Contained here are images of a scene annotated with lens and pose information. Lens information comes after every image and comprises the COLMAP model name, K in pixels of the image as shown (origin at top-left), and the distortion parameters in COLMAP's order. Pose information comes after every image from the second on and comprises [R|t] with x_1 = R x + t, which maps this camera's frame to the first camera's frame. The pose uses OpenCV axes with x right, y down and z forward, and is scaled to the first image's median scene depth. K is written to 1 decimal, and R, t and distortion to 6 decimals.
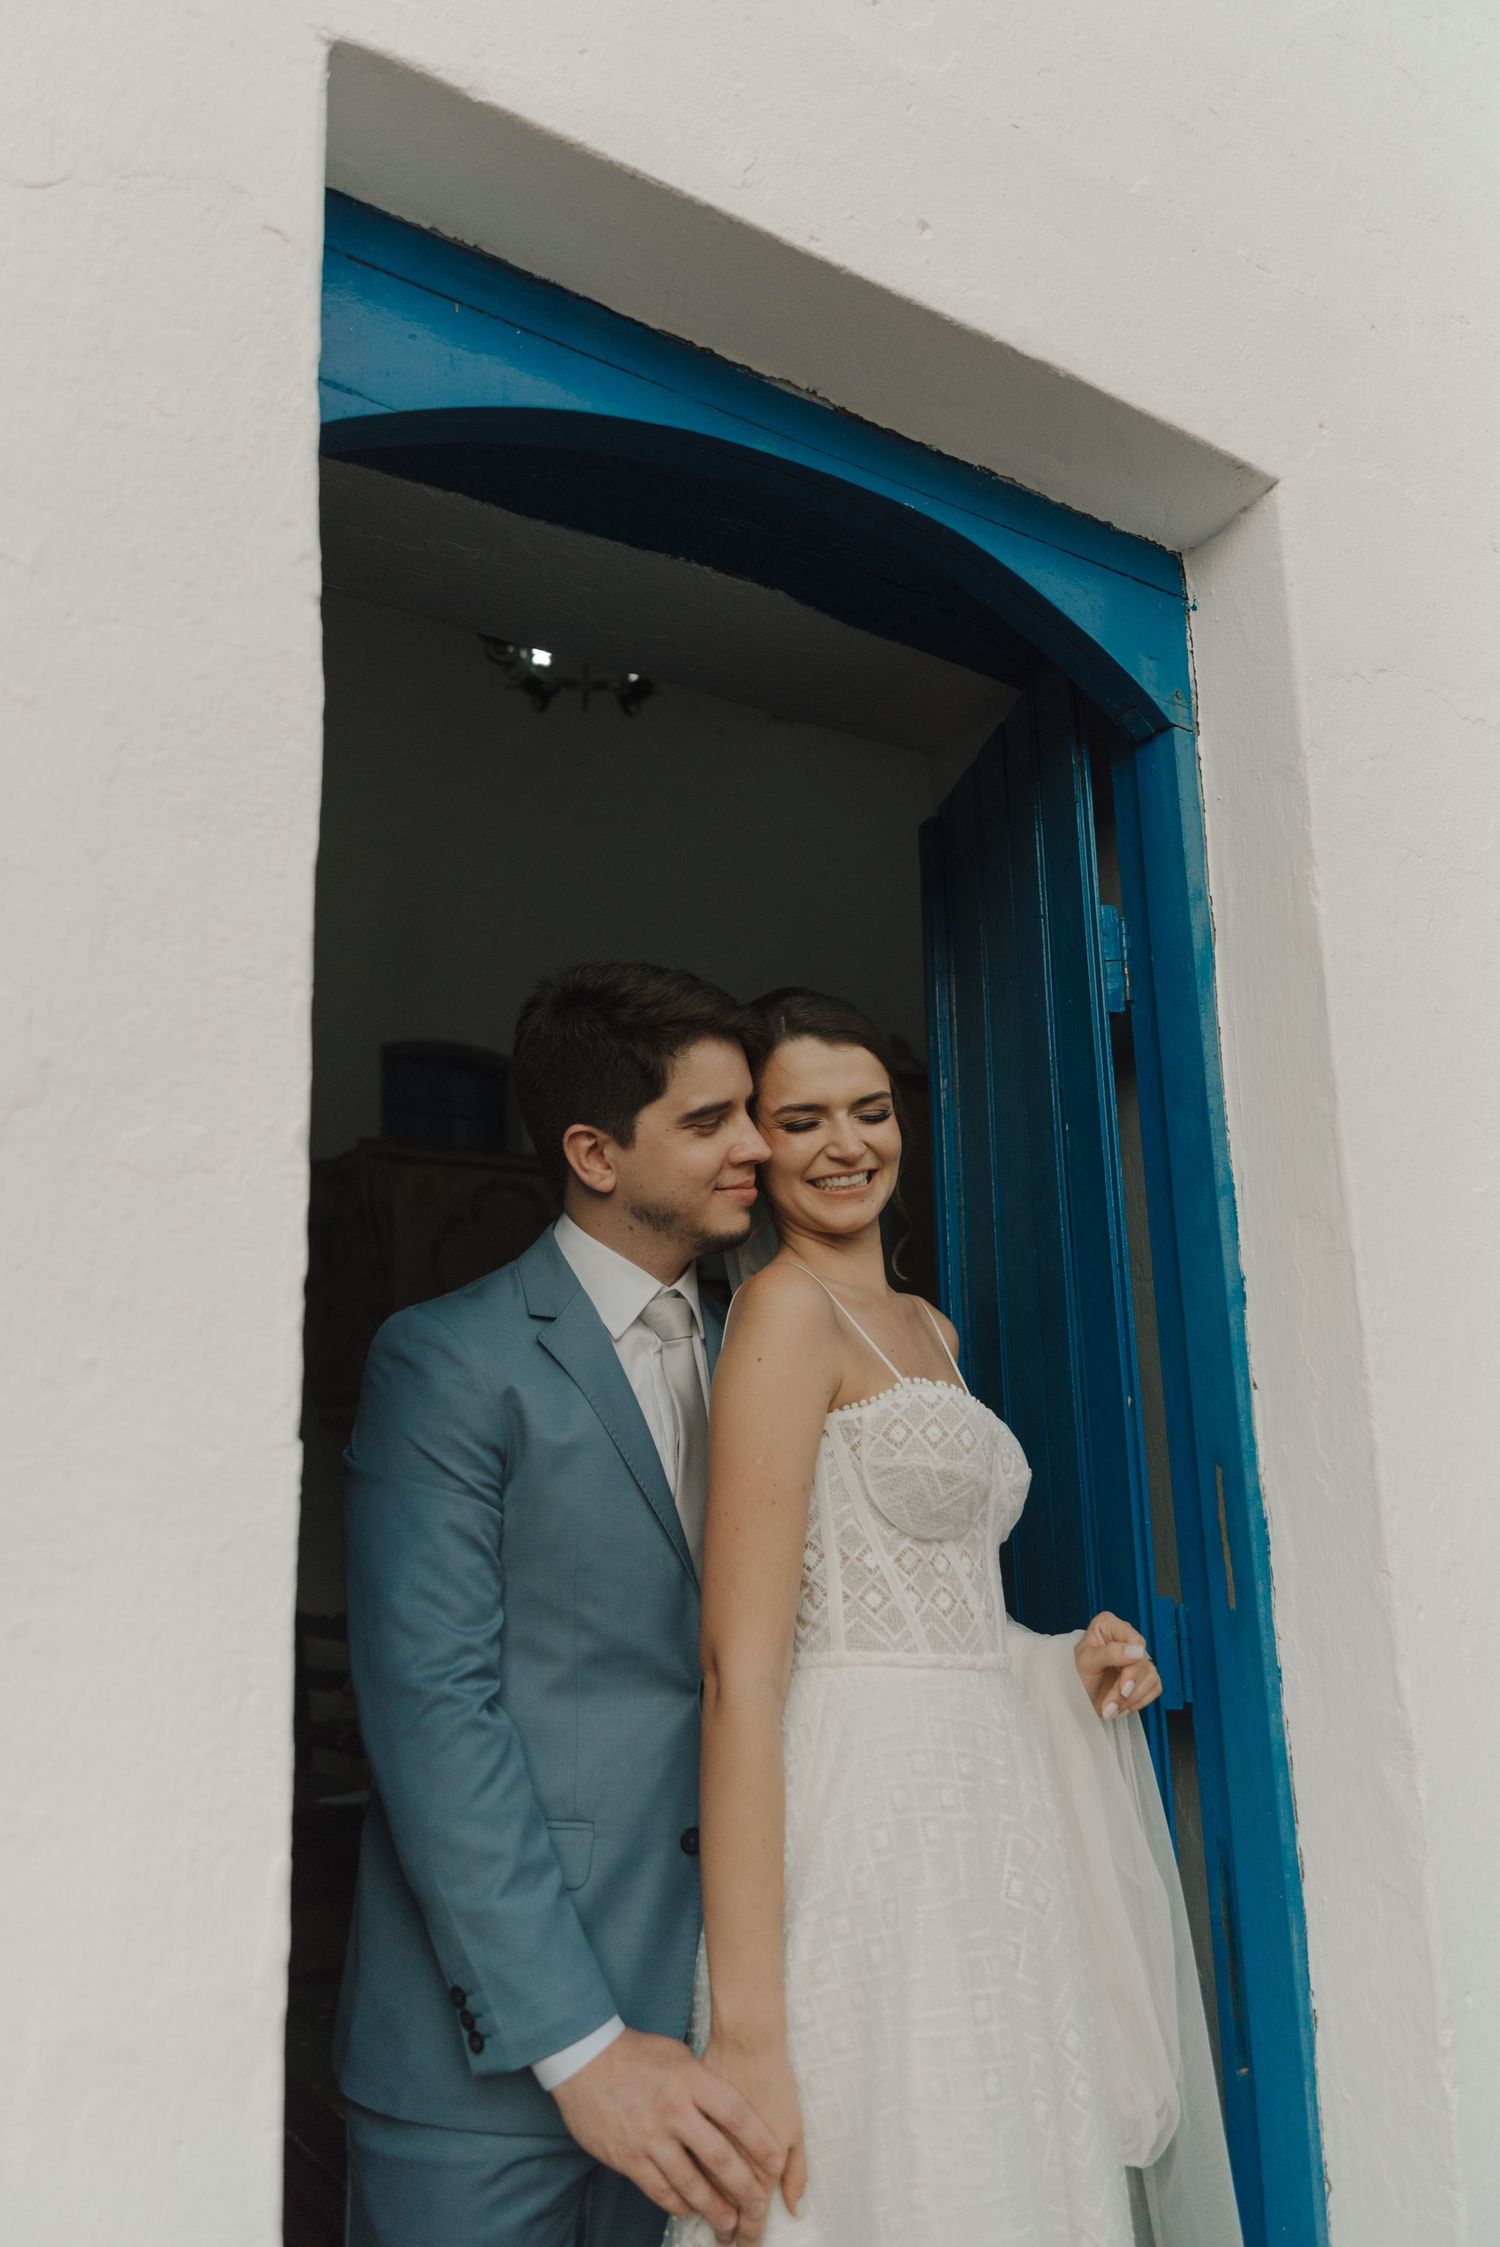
lens RADIAL K [[1612.3, 0, 749.8], [0, 1612.3, 1156.4], [0, 0, 1]] dist [0.062340, -0.085622]
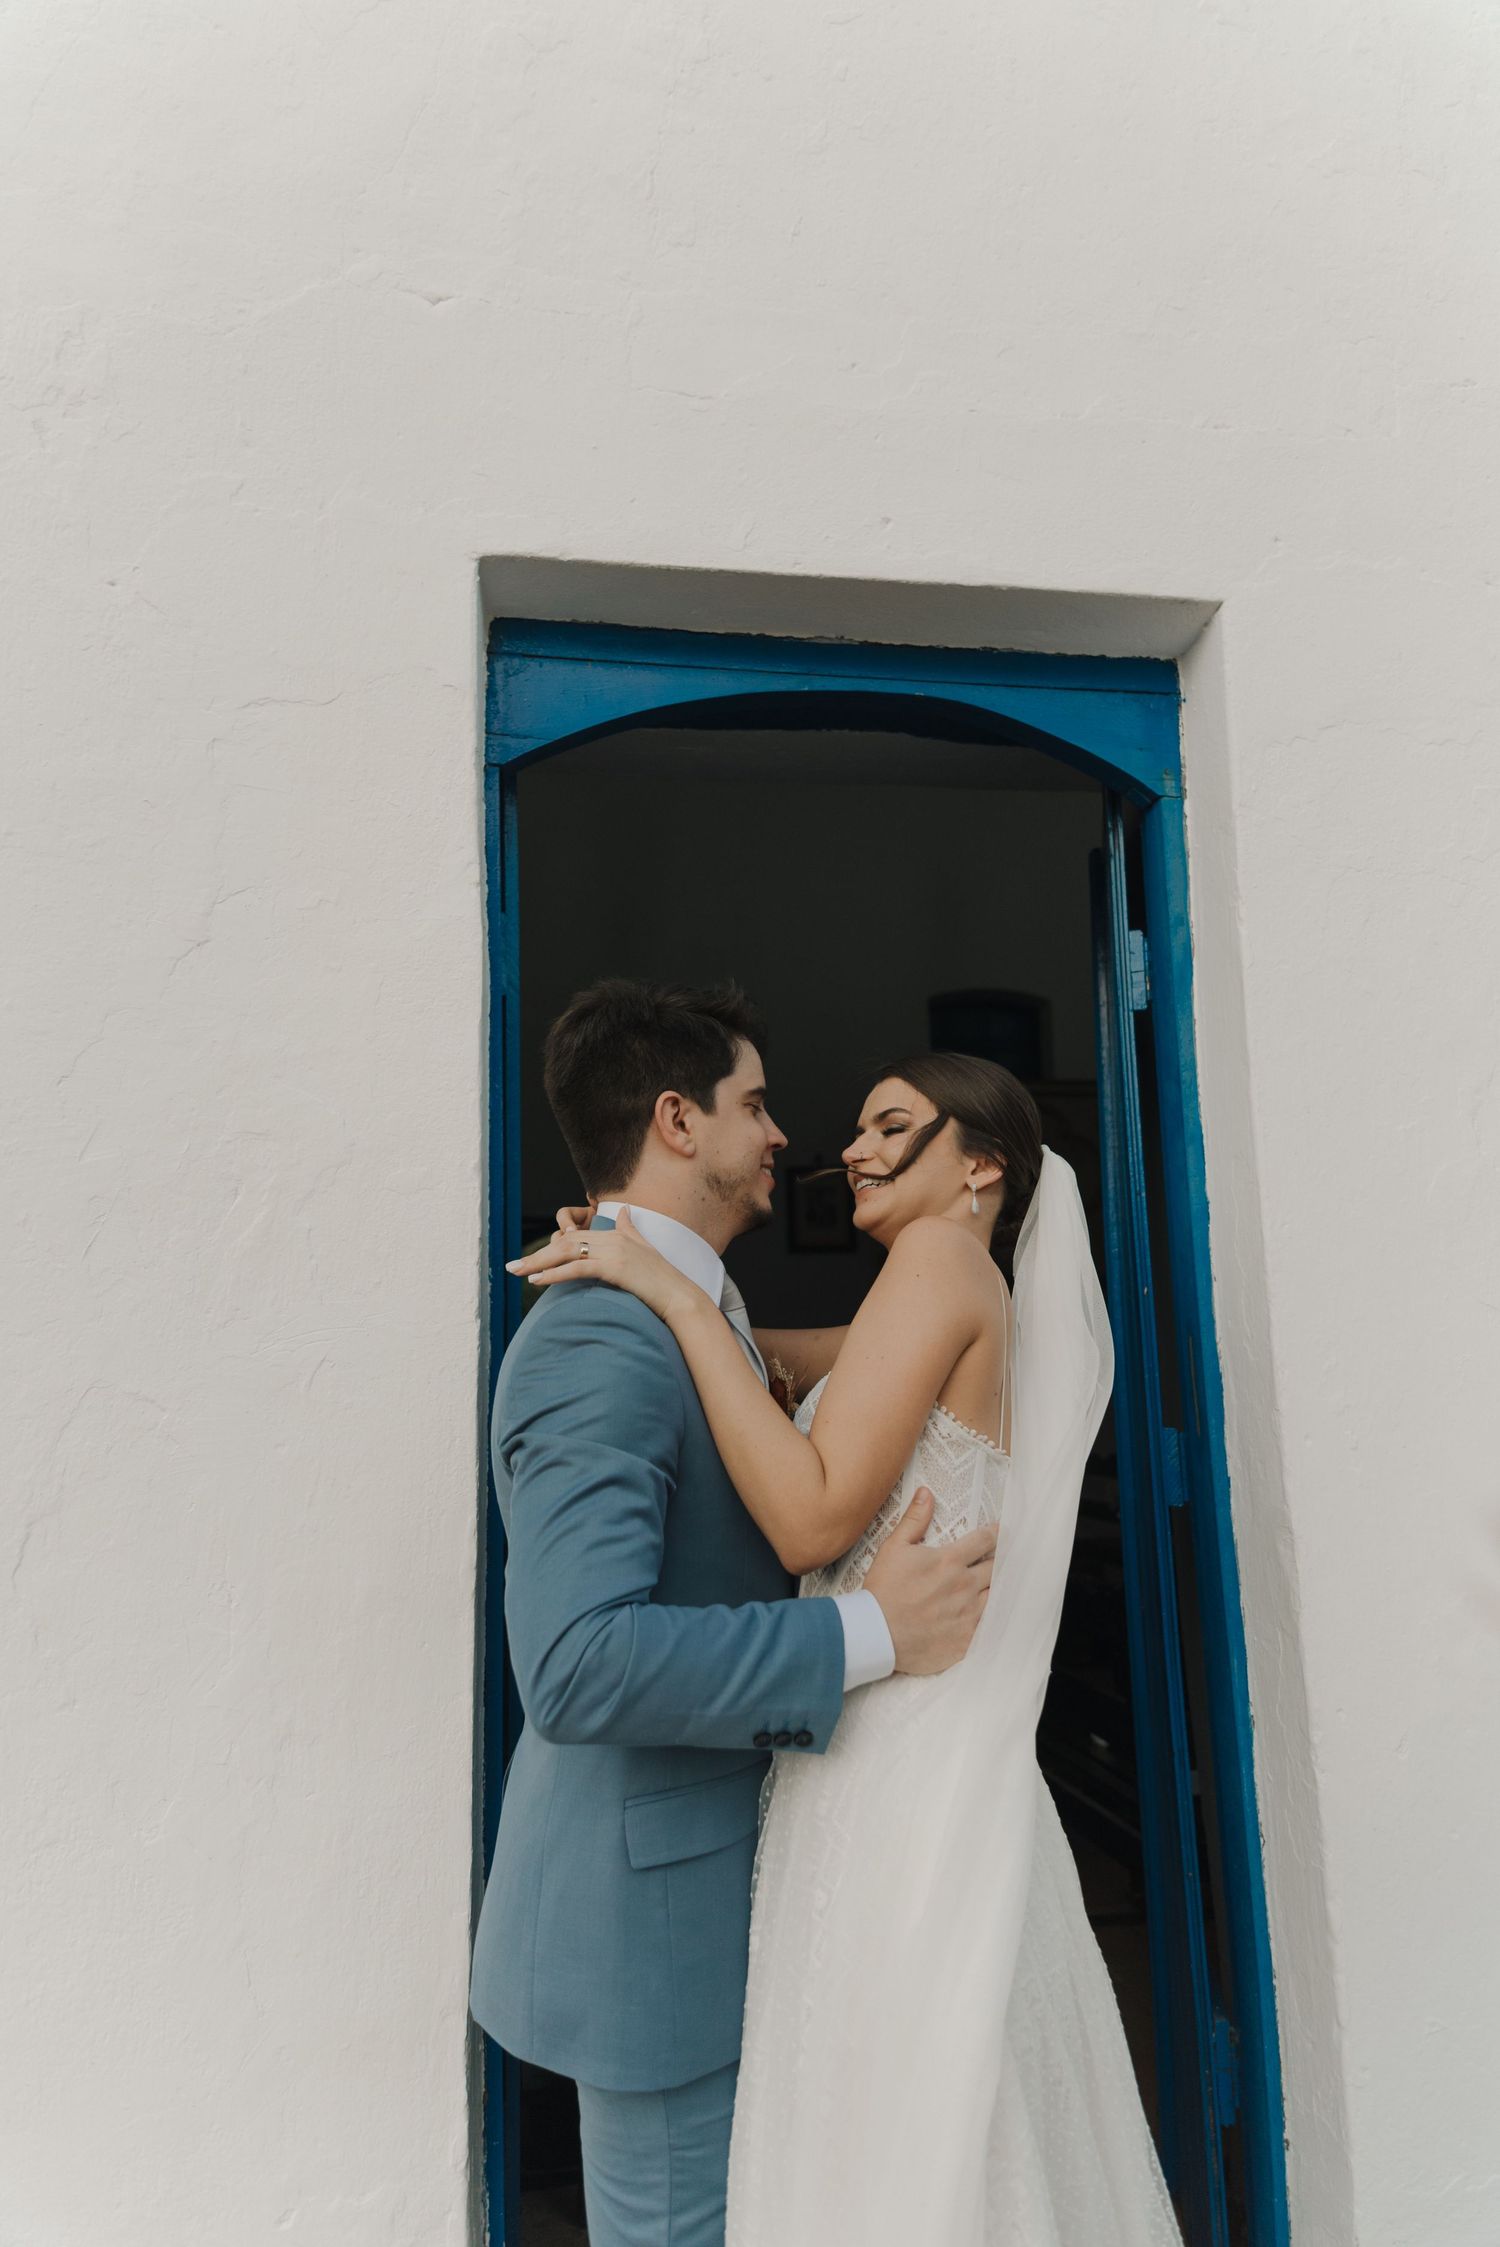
lens RADIAL K [[1454.4, 0, 750.8], [0, 1454.4, 1149.2], [0, 0, 1]] dist [0.128652, -0.097910]
pose [[0.912652, -0.053149, -0.405268, 0.463439], [0.075123, 0.996431, 0.038498, -0.048050], [0.401775, -0.065580, 0.913387, -0.306828]]
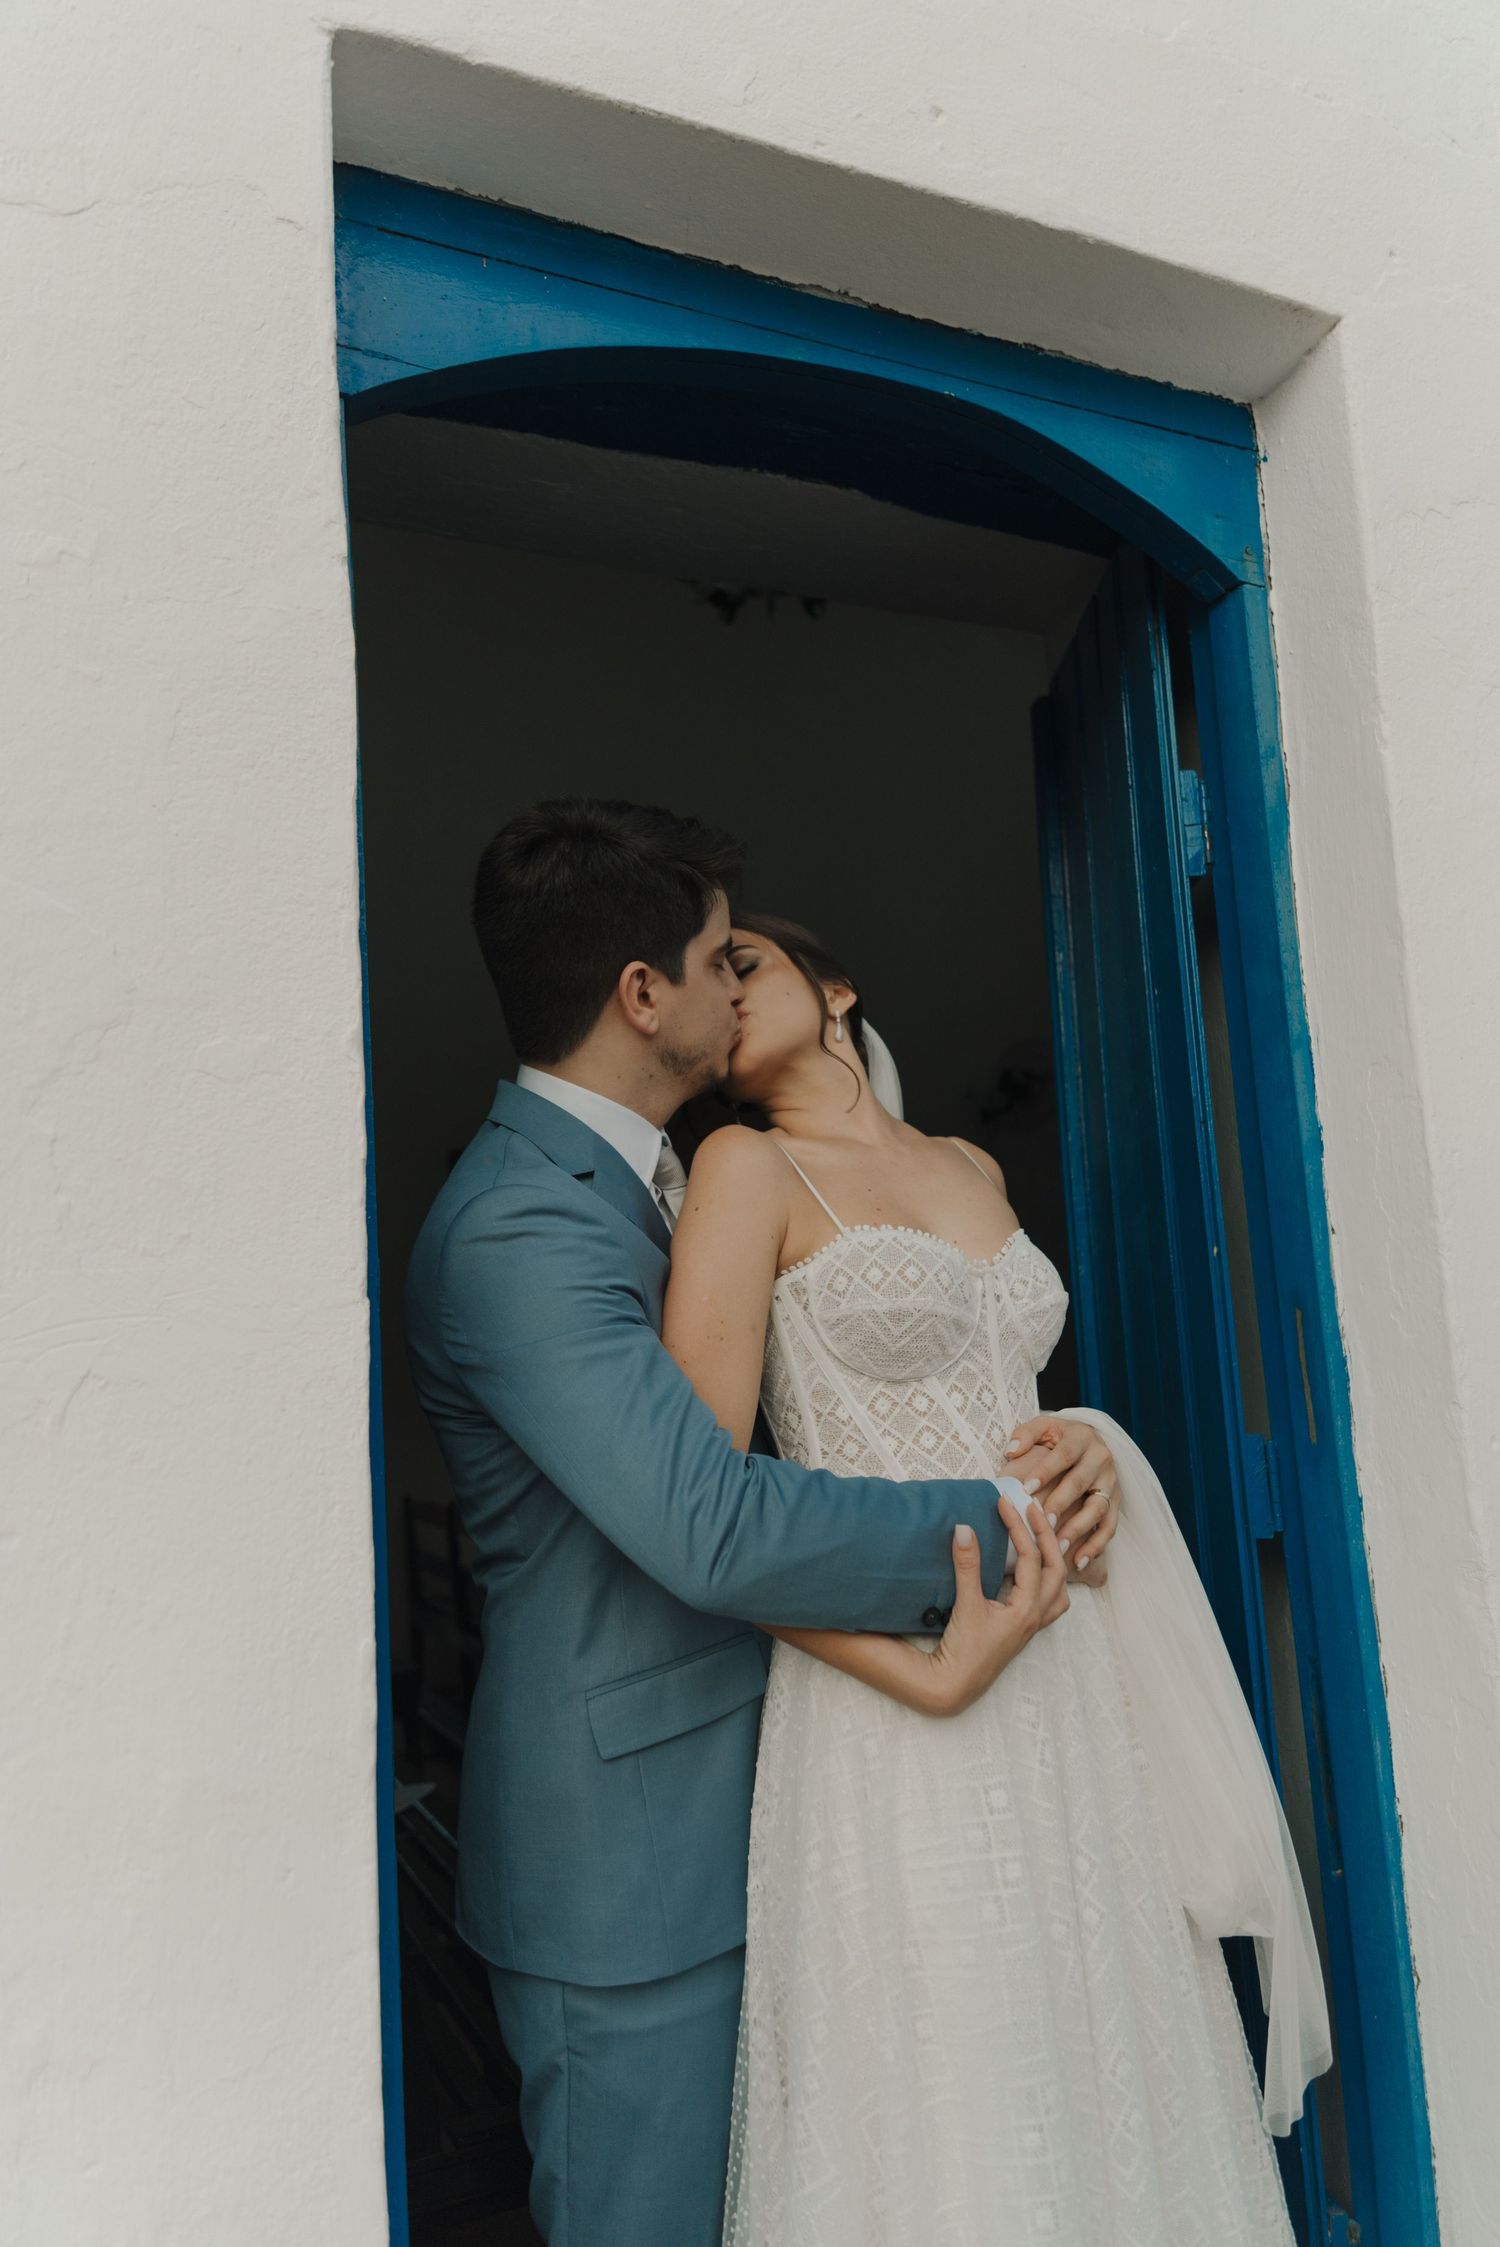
lens RADIAL K [[1556.9, 0, 753.5], [0, 1556.9, 1159.4], [0, 0, 1]] dist [0.089031, -0.099952]
pose [[0.986124, -0.046316, -0.159416, 0.108853], [0.057245, 0.996264, 0.064657, 0.010331], [0.155826, -0.072885, 0.985092, -0.039846]]
